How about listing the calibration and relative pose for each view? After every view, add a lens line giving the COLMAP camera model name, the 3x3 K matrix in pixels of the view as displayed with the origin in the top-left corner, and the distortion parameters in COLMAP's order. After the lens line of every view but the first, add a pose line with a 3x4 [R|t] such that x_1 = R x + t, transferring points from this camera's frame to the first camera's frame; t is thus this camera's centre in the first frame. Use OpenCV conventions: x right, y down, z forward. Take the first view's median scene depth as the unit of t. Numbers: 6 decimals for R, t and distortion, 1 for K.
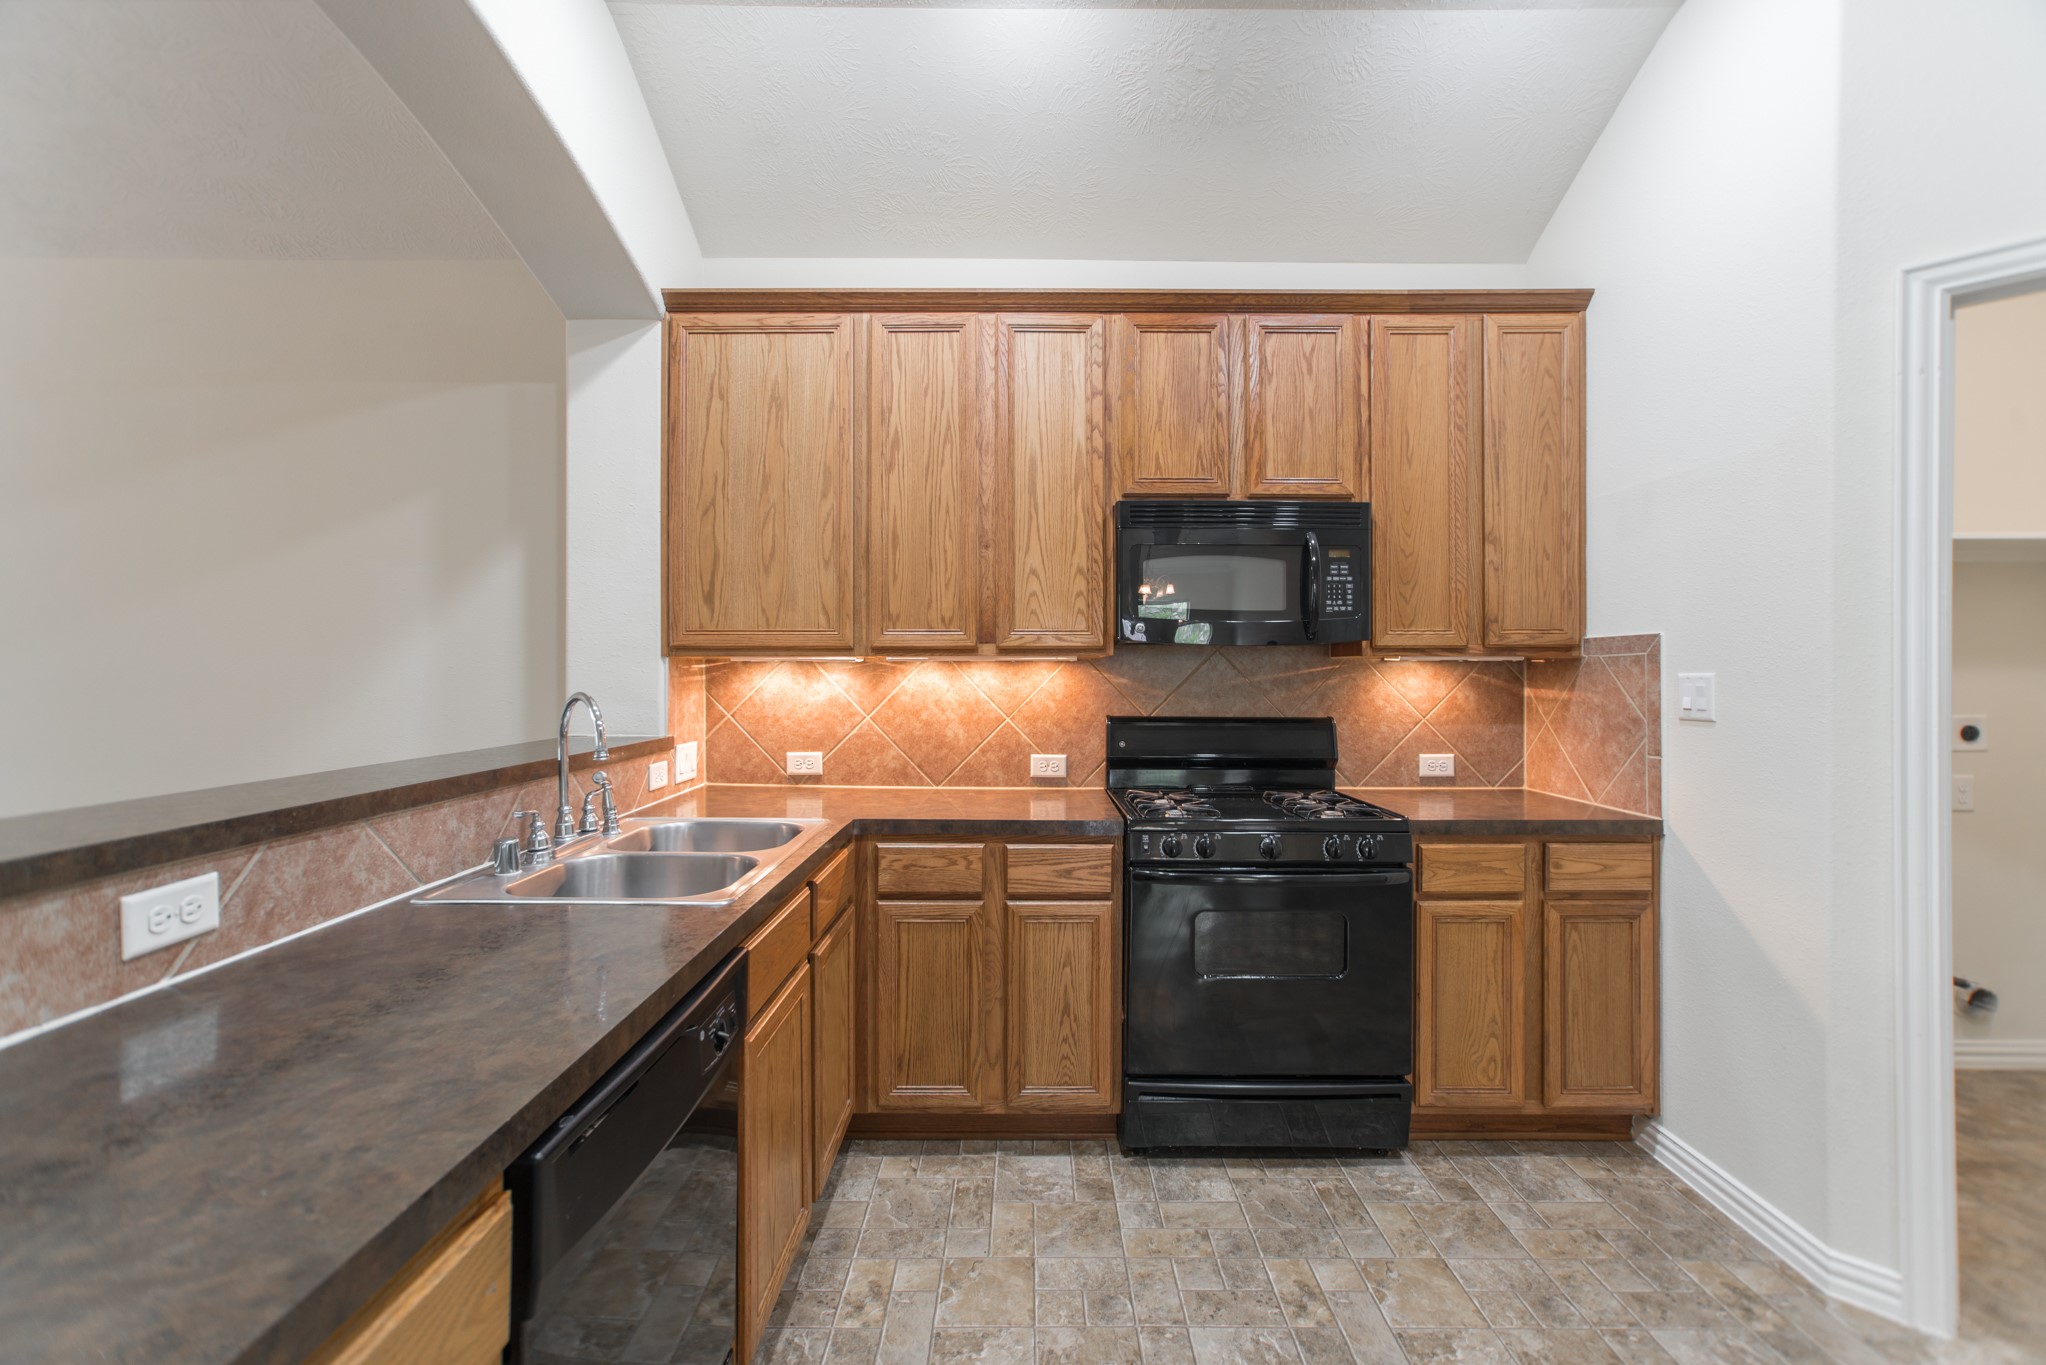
lens RADIAL K [[864.0, 0, 1023.0], [0, 864.0, 682.5], [0, 0, 1]] dist [-0.029787, 0.018728]
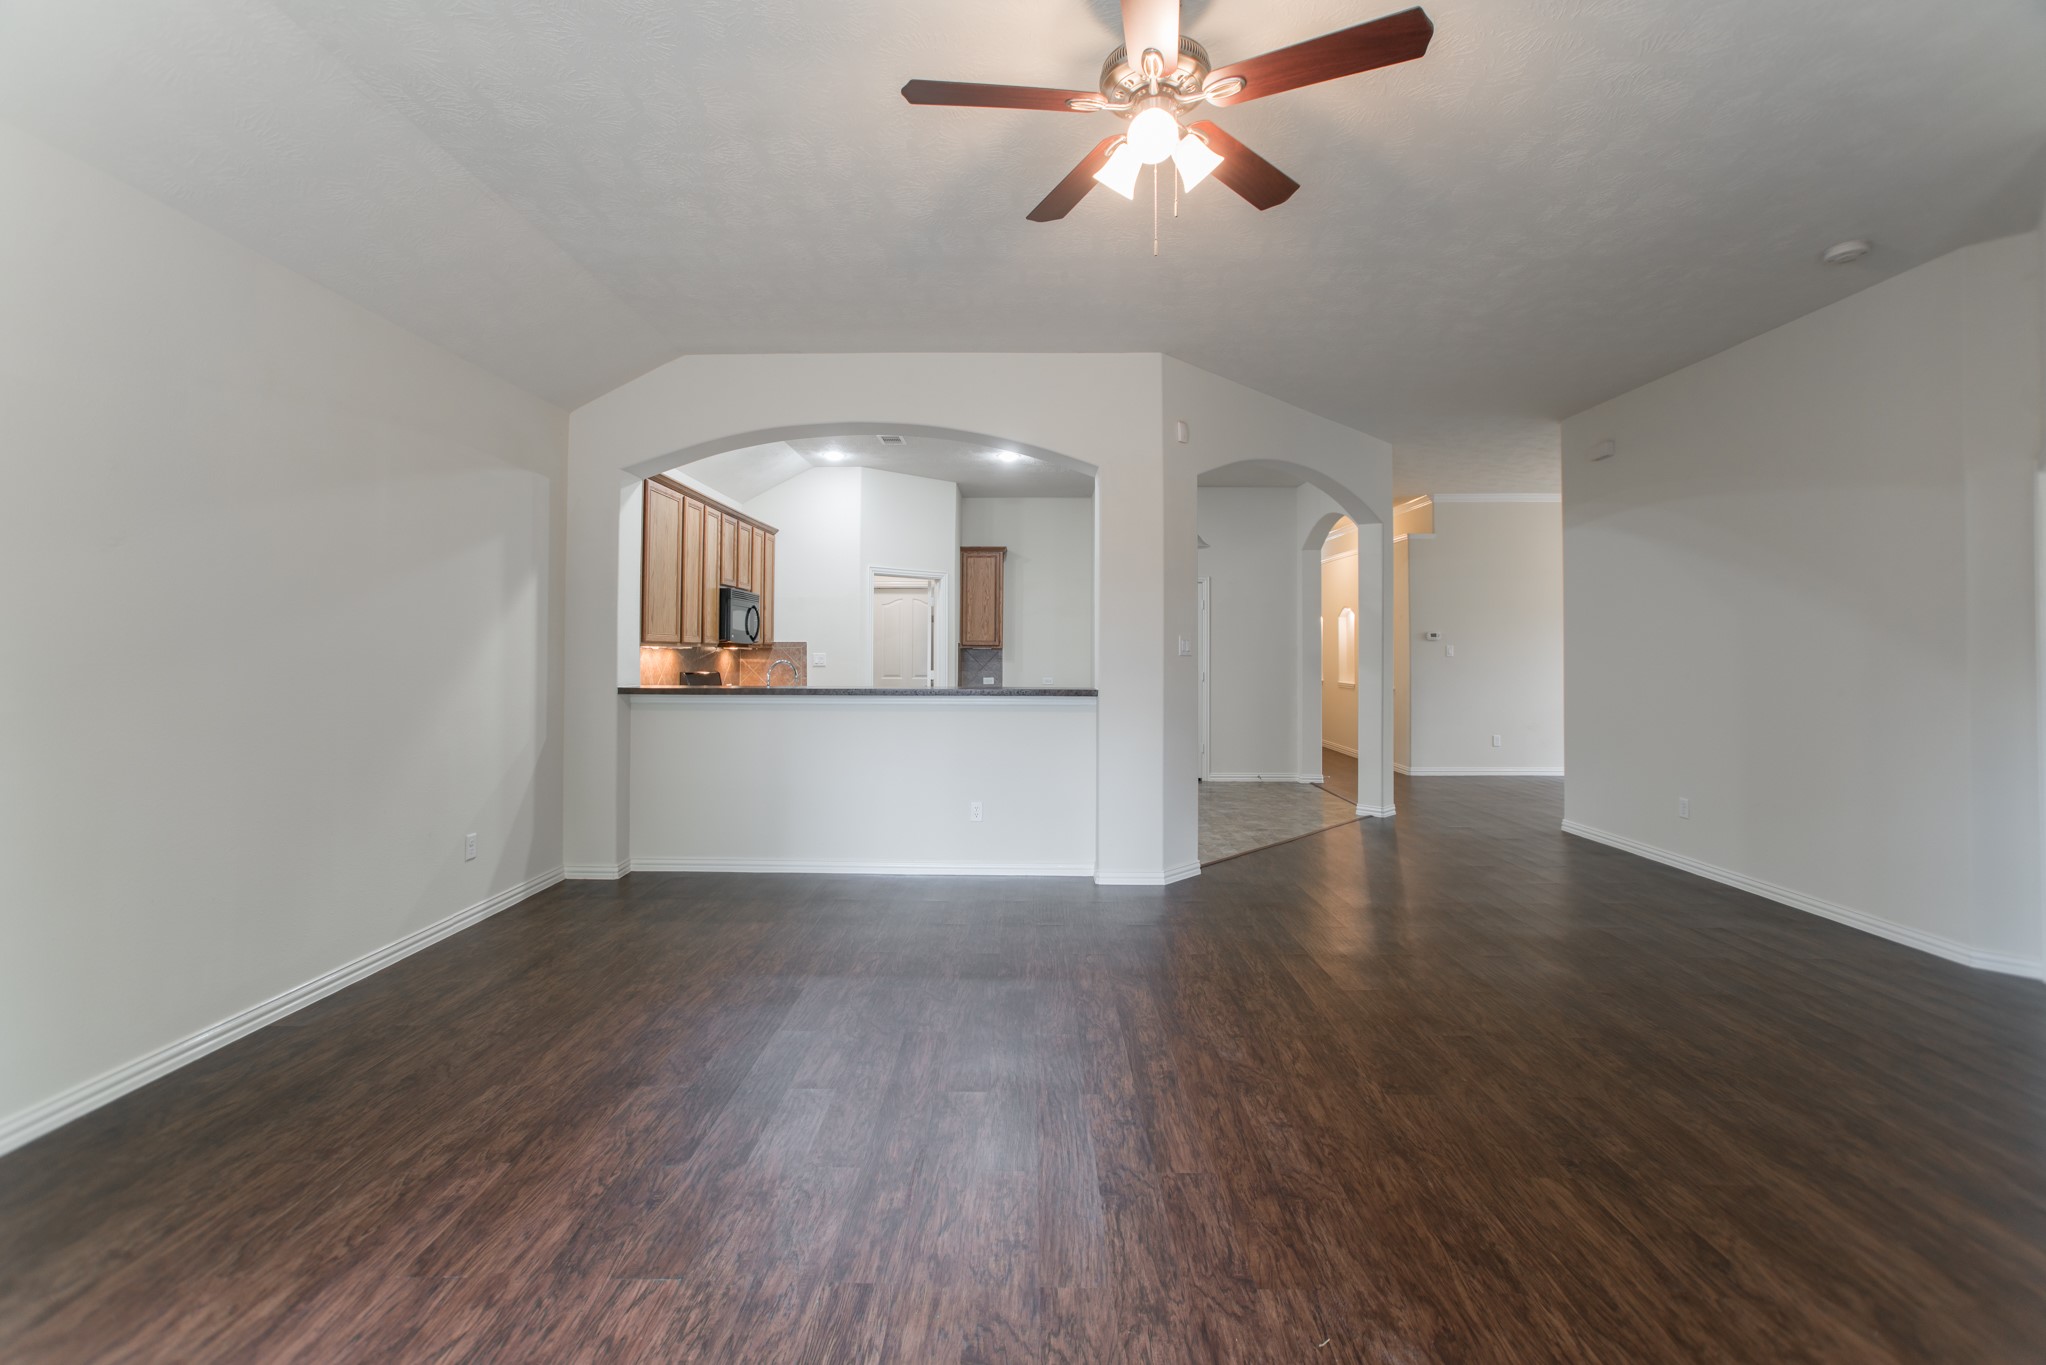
lens RADIAL K [[877.9, 0, 1021.3], [0, 877.9, 645.2], [0, 0, 1]] dist [-0.020037, 0.013462]
pose [[0.006589, 0.007299, 0.999952, -2.449264], [0.009537, 0.999927, -0.007361, -0.009038], [-0.999933, 0.009585, 0.006519, 0.102362]]
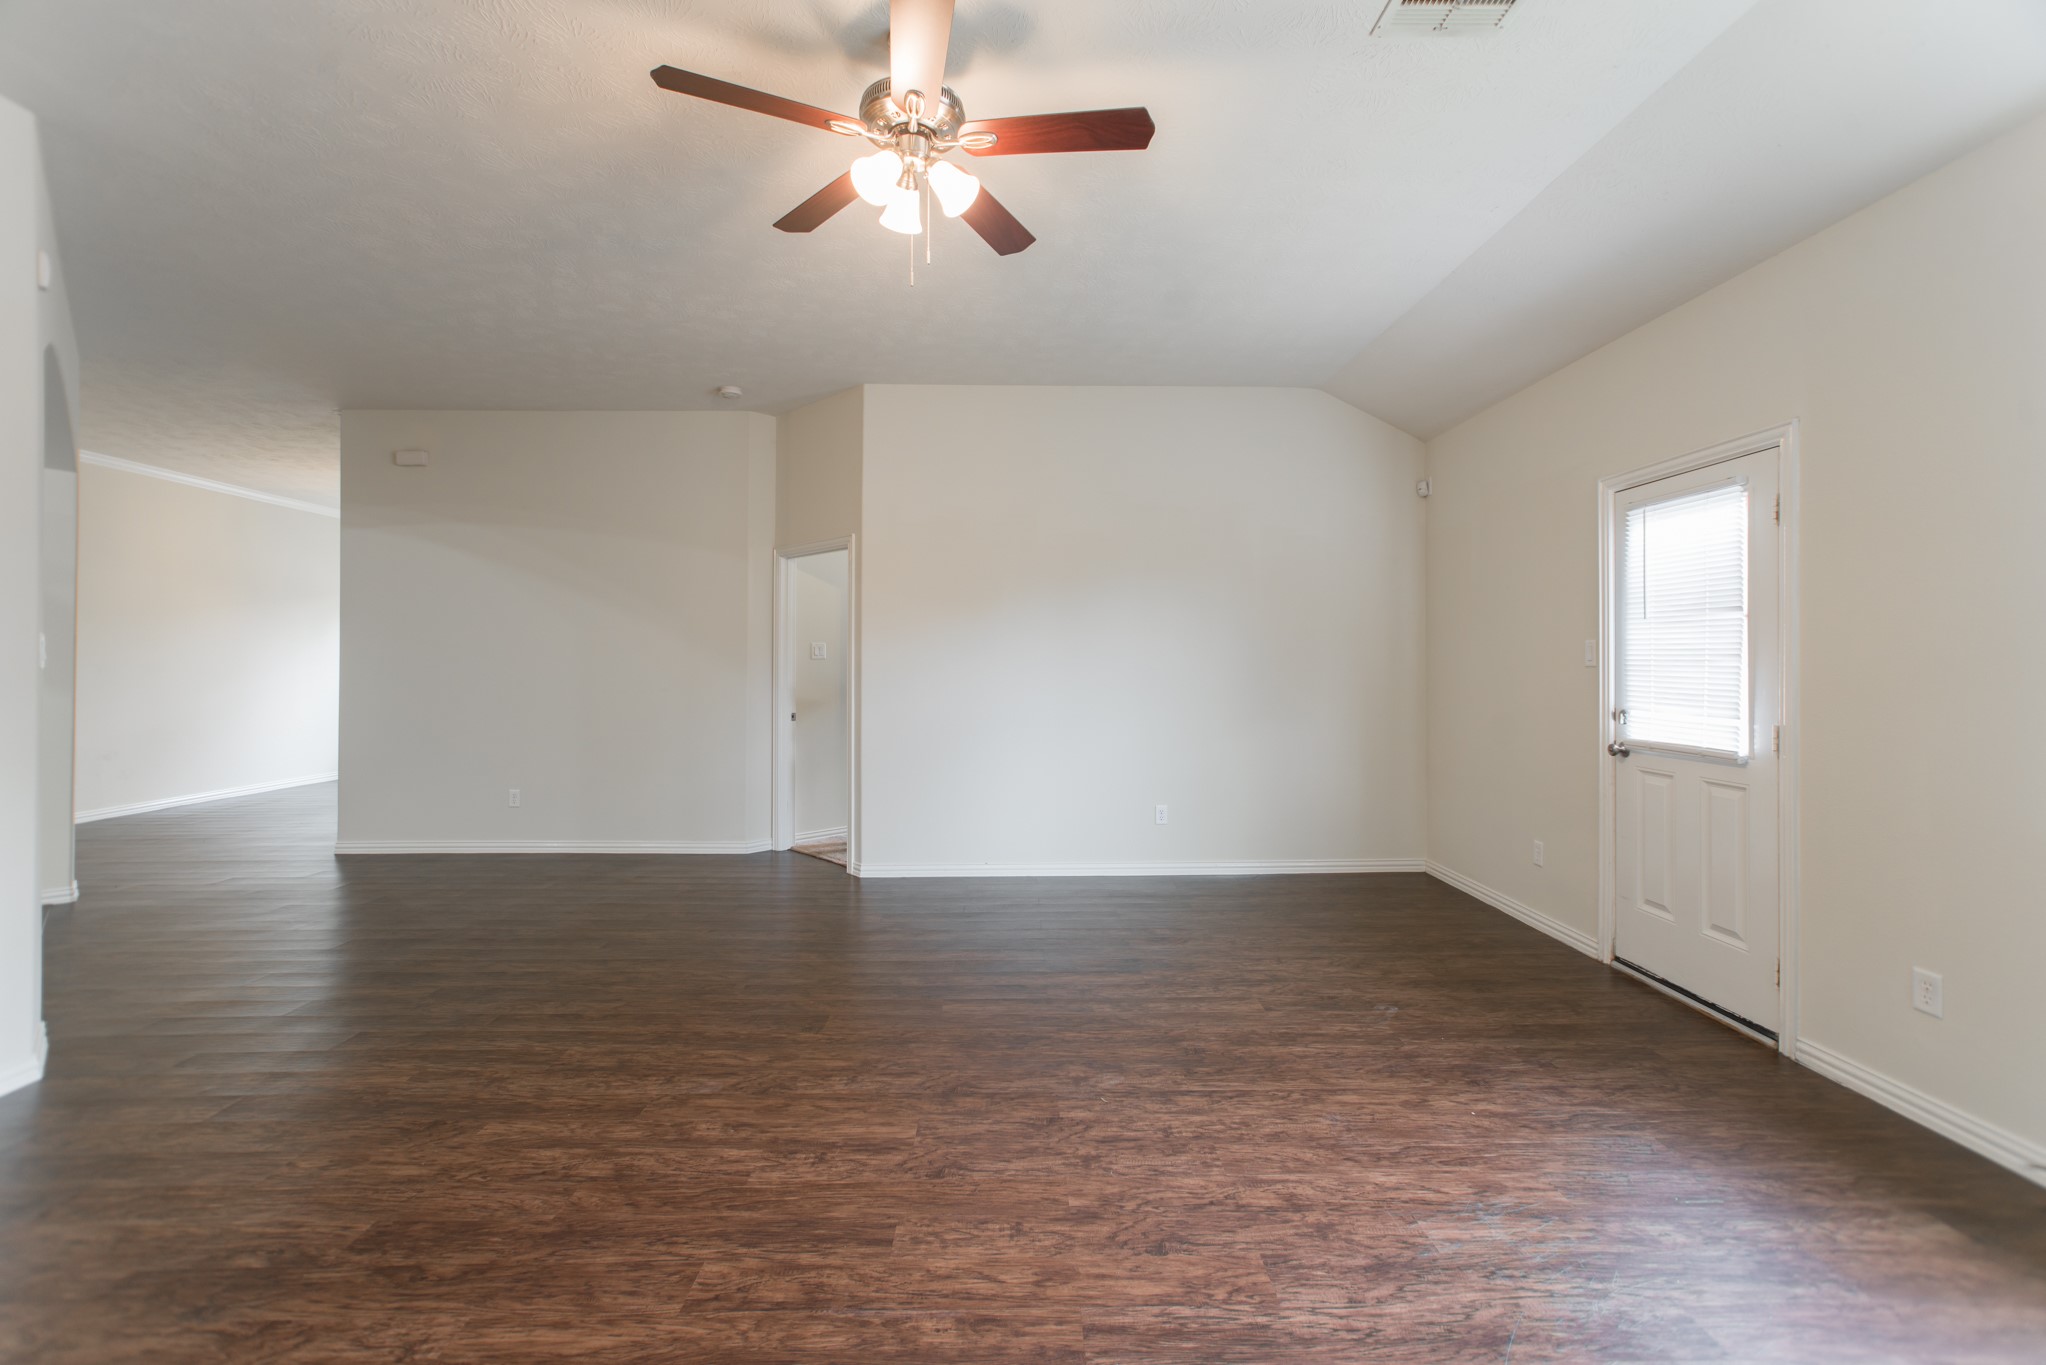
lens RADIAL K [[864.0, 0, 1023.0], [0, 864.0, 682.5], [0, 0, 1]] dist [-0.029787, 0.018728]
pose [[-0.999872, -0.001202, -0.015951, -1.706479], [-0.001700, 0.999511, 0.031235, -0.011278], [0.015906, 0.031258, -0.999385, 0.848333]]
